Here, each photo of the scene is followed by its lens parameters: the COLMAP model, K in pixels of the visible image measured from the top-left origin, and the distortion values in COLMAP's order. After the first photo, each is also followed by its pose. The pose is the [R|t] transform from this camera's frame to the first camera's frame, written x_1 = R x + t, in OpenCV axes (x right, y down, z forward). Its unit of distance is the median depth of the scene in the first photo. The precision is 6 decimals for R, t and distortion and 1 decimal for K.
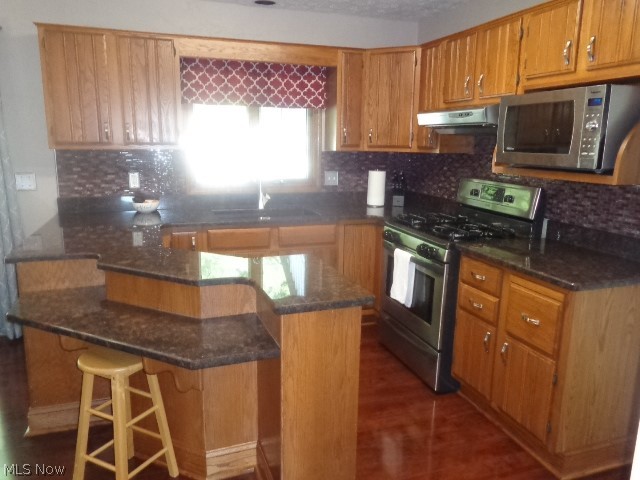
lens RADIAL K [[481.0, 0, 321.8], [0, 481.0, 237.3], [0, 0, 1]] dist [0.001217, -0.003930]
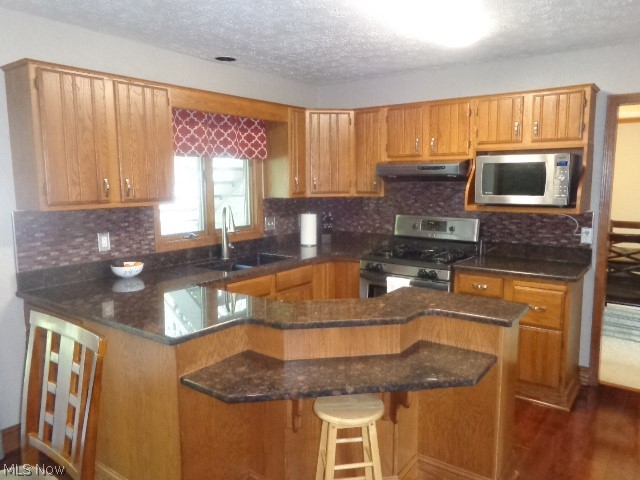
lens RADIAL K [[481.0, 0, 323.3], [0, 481.0, 240.7], [0, 0, 1]] dist [0.001217, -0.003930]
pose [[0.829145, -0.092154, 0.551386, -0.546133], [0.128983, 0.991243, -0.028289, -0.046094], [-0.543950, 0.094575, 0.833771, 0.066702]]
